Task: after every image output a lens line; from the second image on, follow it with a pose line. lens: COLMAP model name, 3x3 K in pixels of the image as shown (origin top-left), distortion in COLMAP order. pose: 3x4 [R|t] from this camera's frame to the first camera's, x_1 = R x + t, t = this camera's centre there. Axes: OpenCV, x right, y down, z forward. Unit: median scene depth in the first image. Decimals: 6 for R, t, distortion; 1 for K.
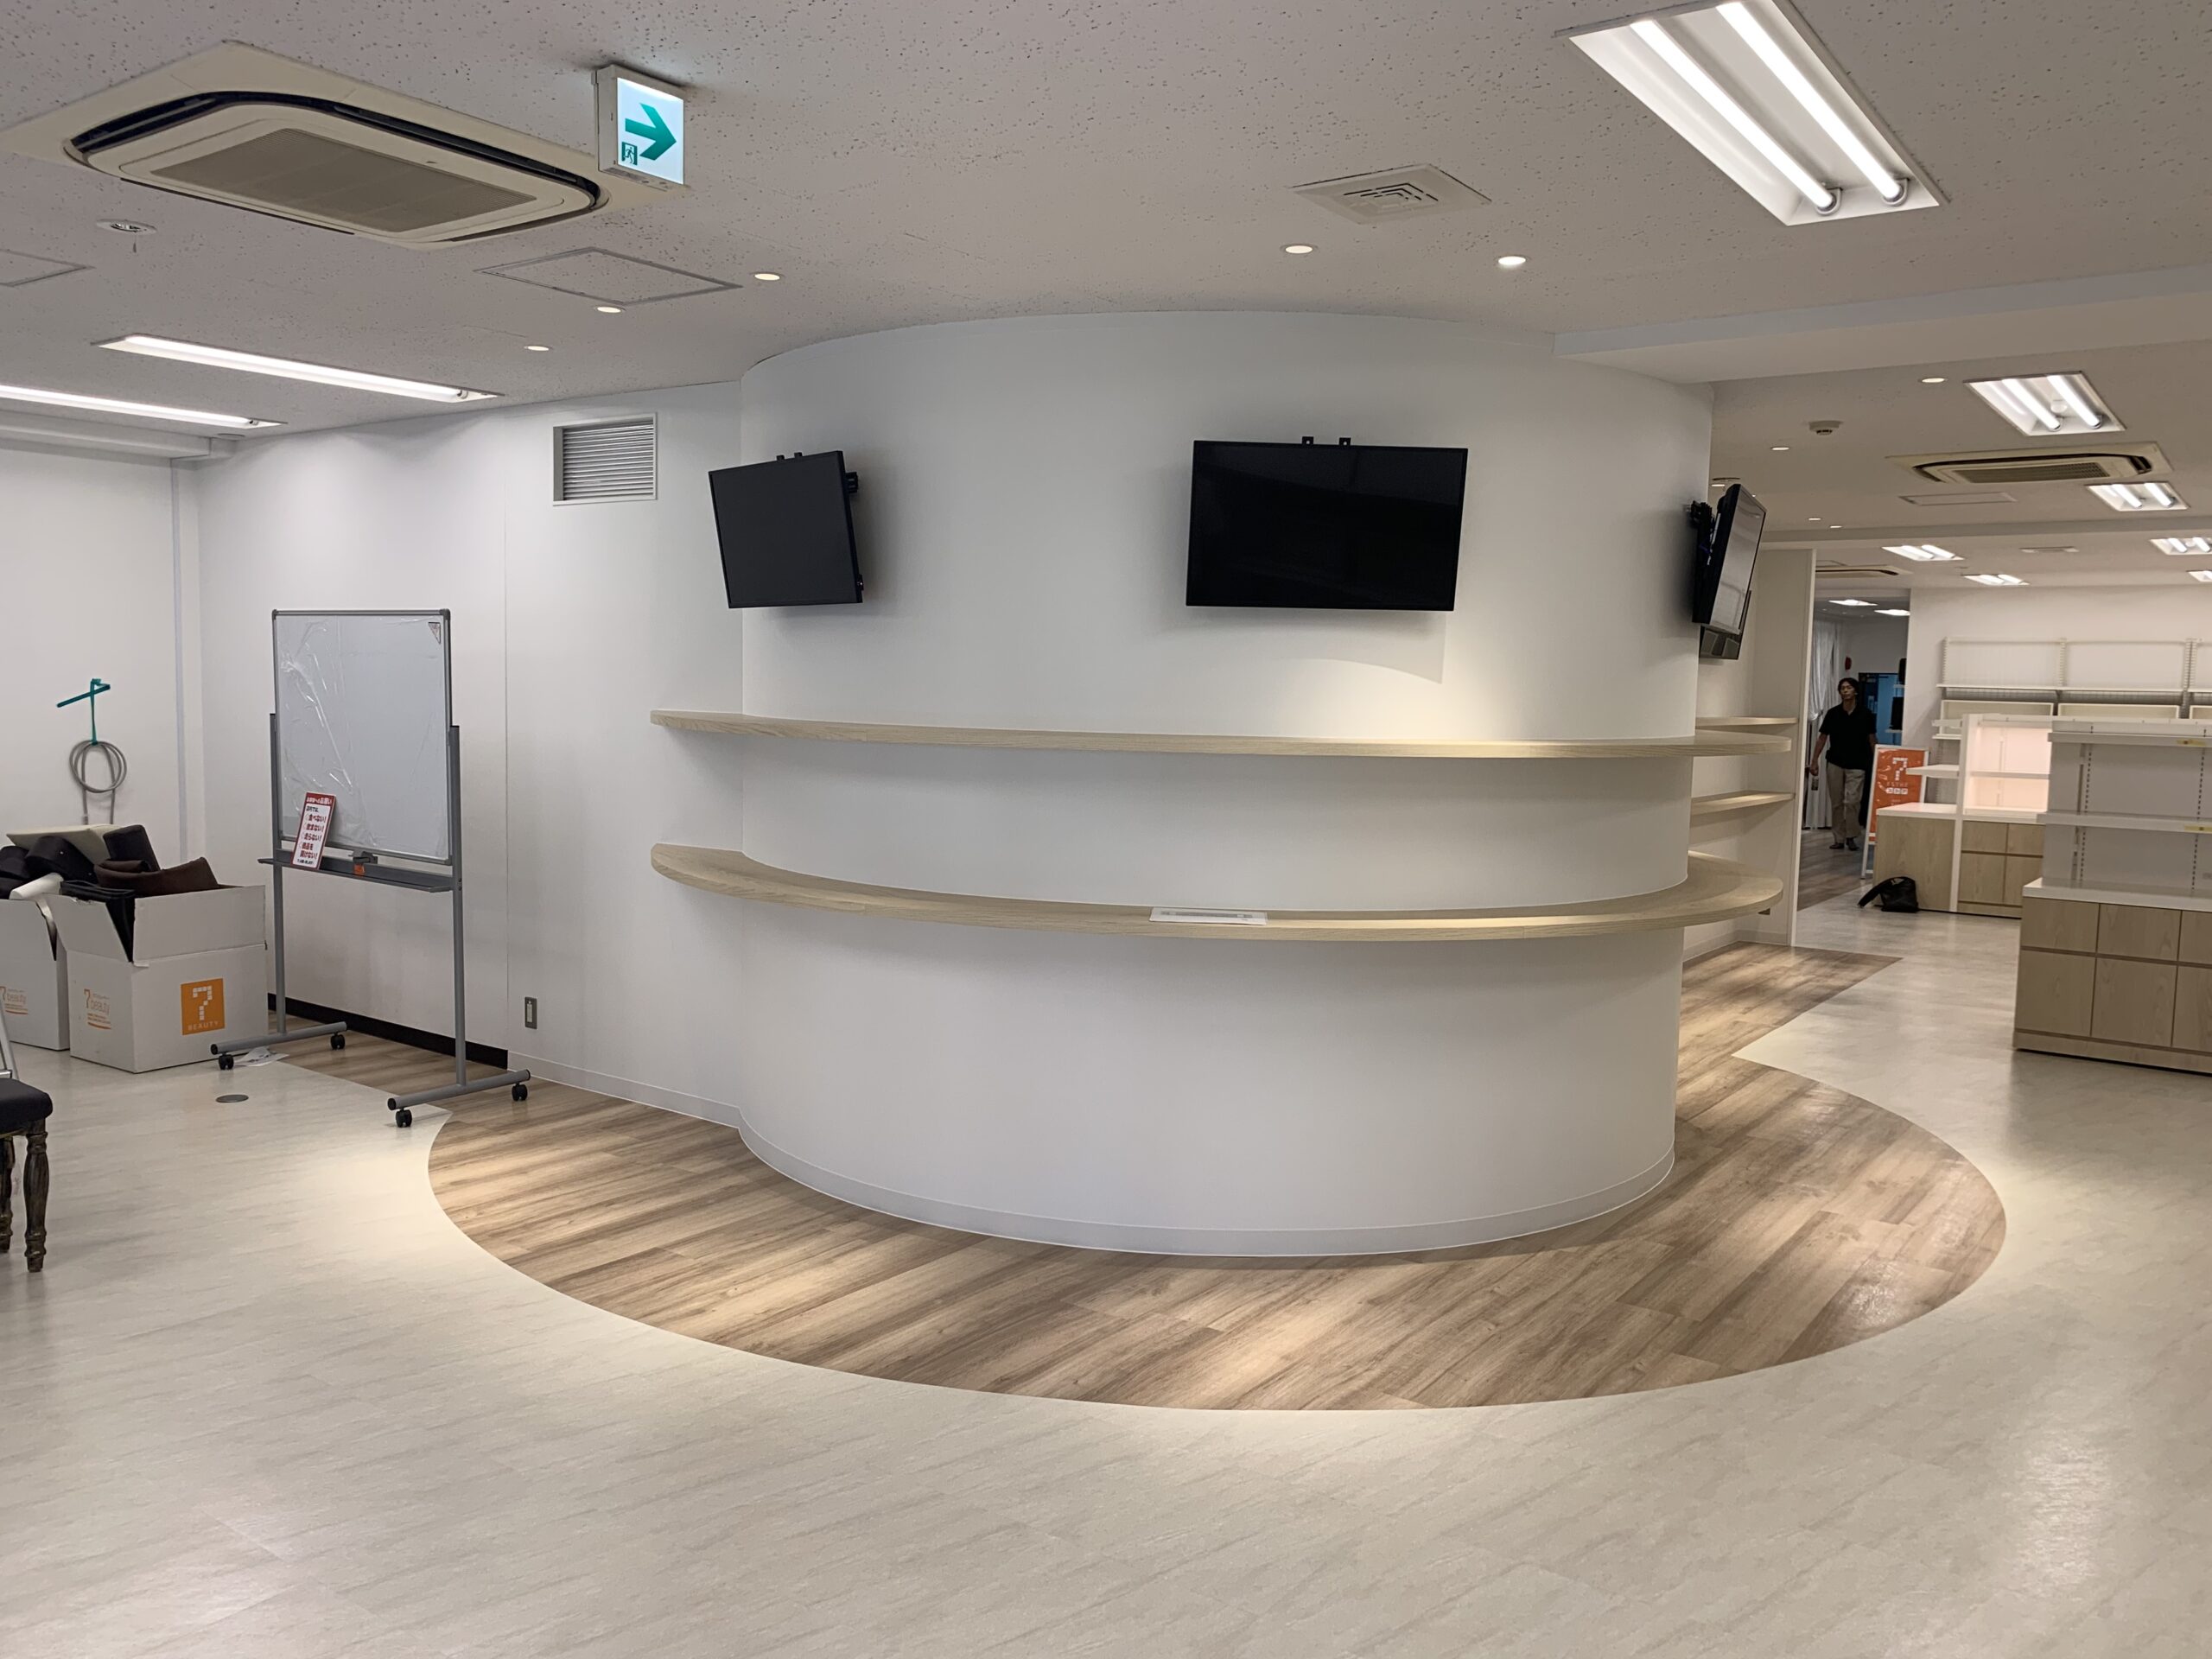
lens RADIAL K [[1718.5, 0, 1123.0], [0, 1718.5, 830.2], [0, 0, 1]] dist [0.022914, 0.000672]
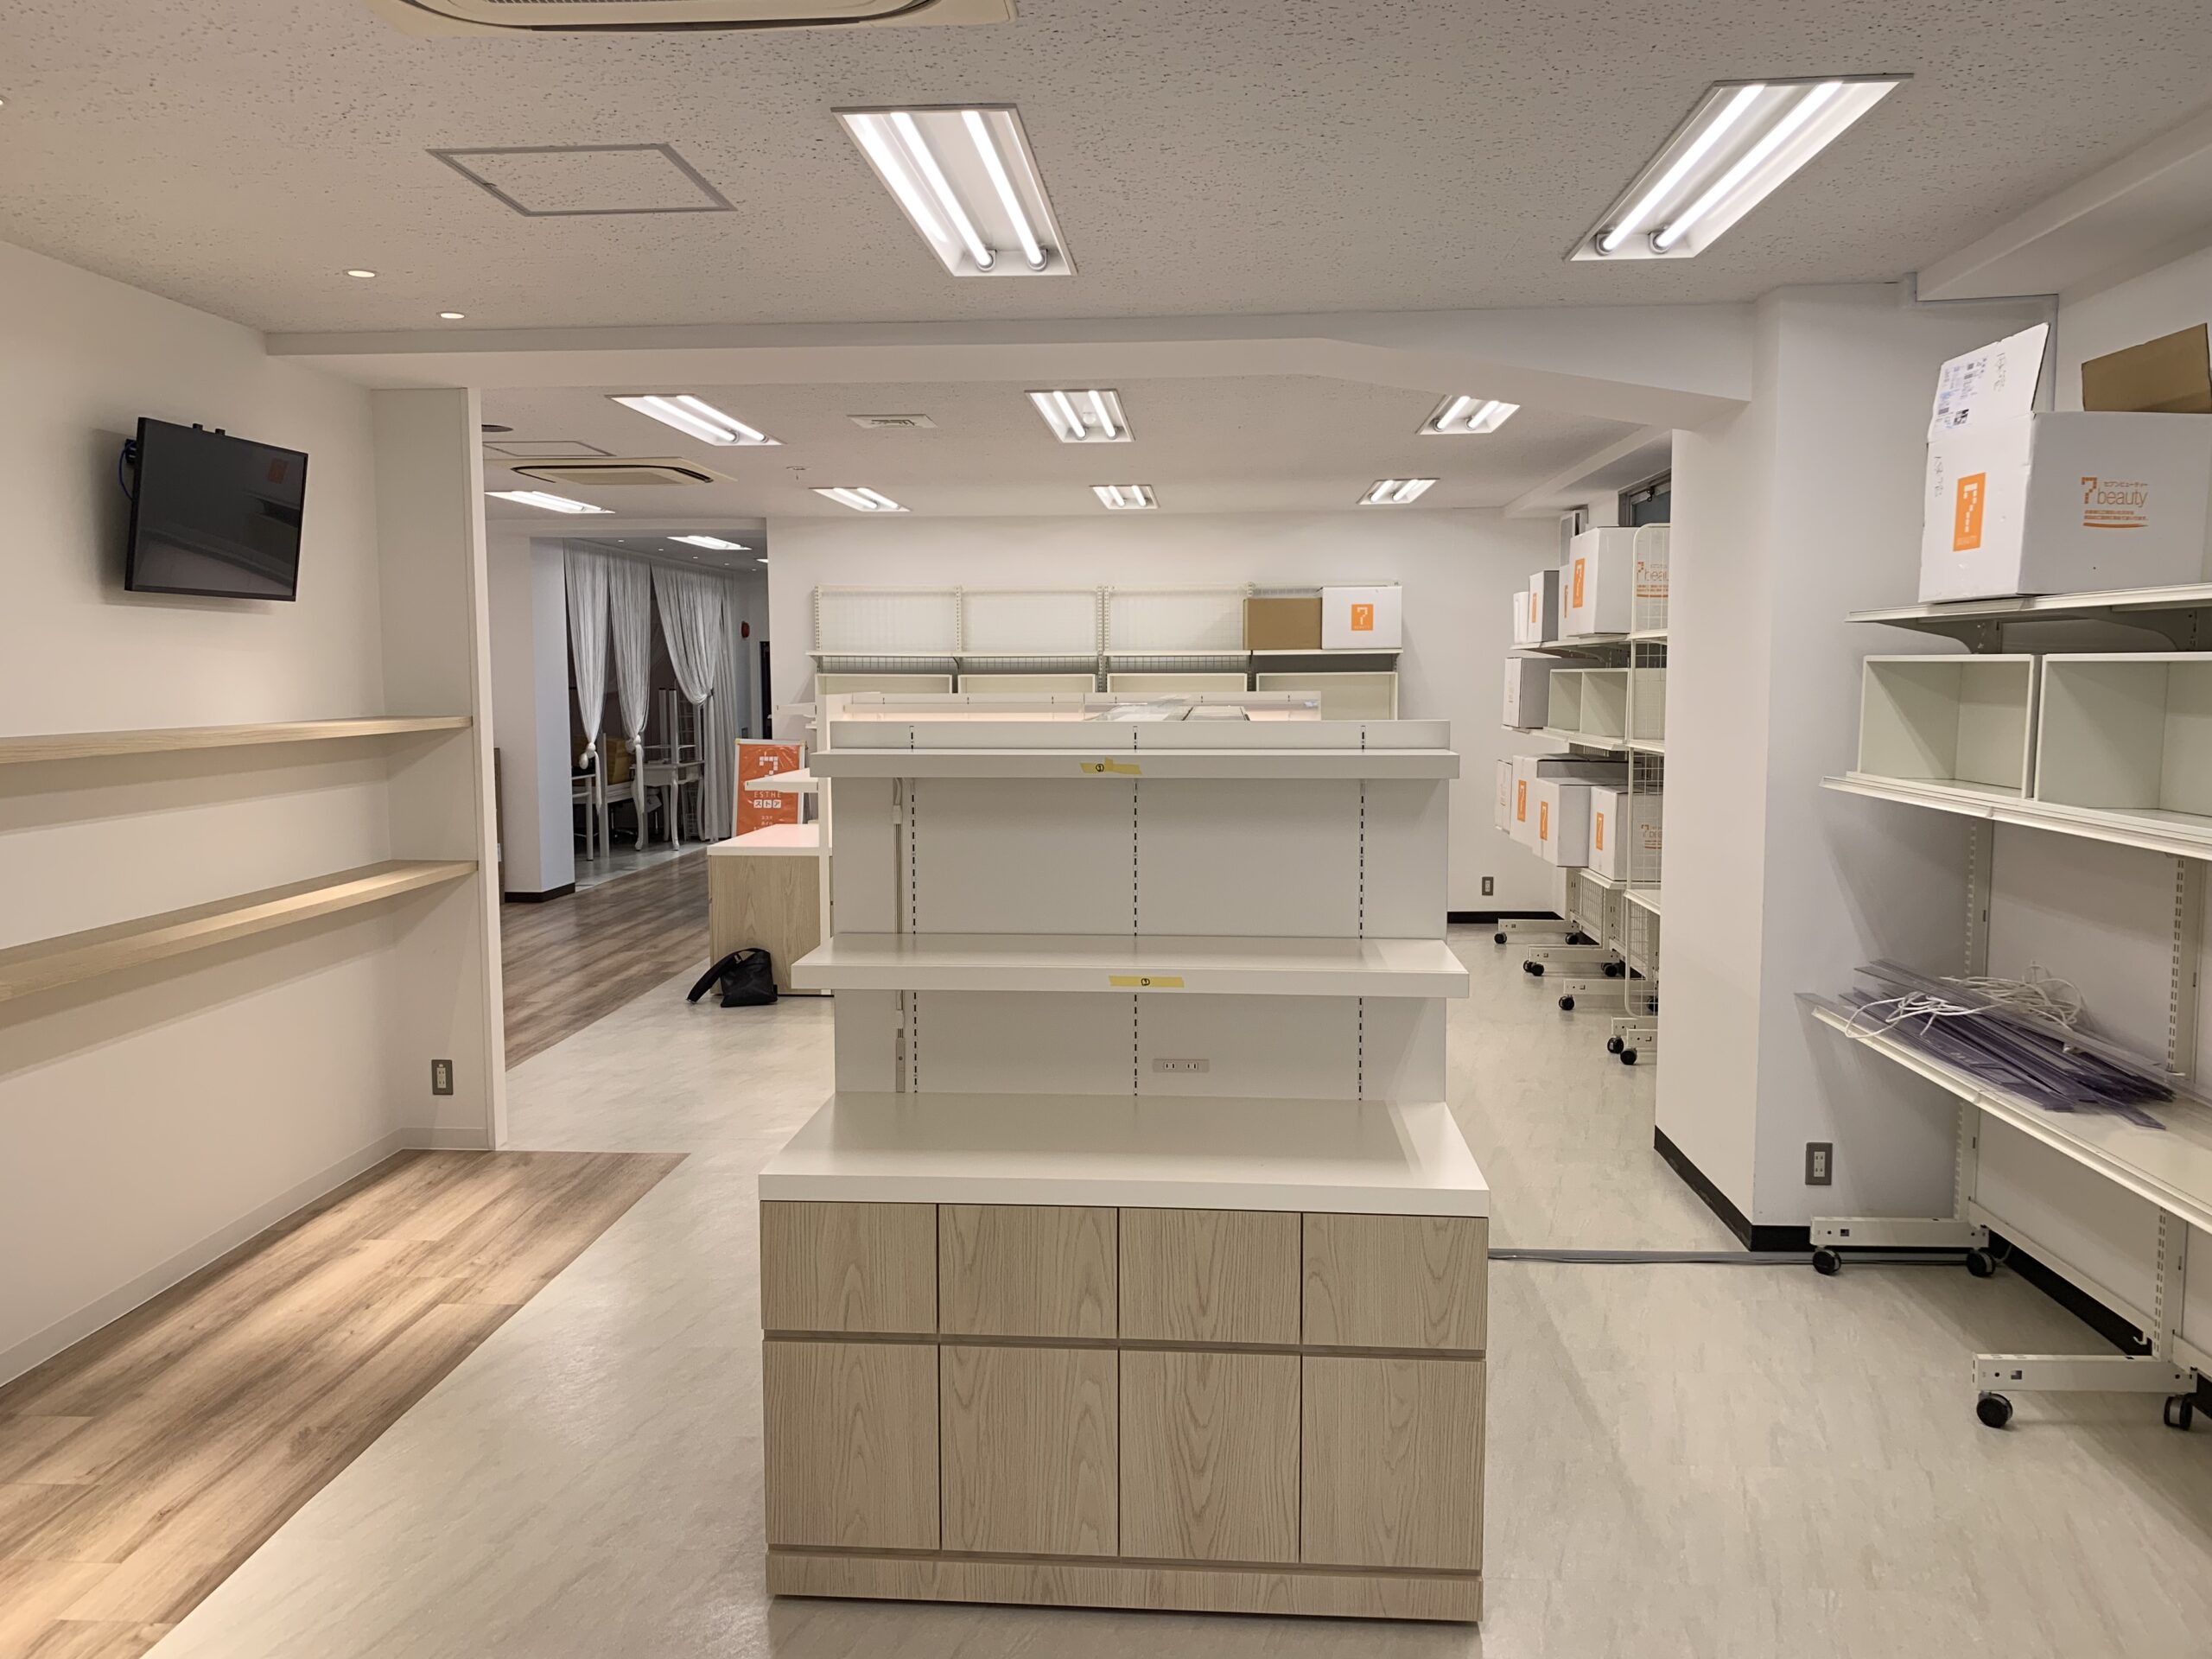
lens RADIAL K [[1718.5, 0, 1104.9], [0, 1718.5, 828.4], [0, 0, 1]] dist [0.022914, 0.000672]
pose [[0.853235, -0.070808, 0.516697, 0.231238], [0.065127, 0.997451, 0.029146, -0.027768], [-0.517444, 0.008782, 0.855672, 0.373897]]
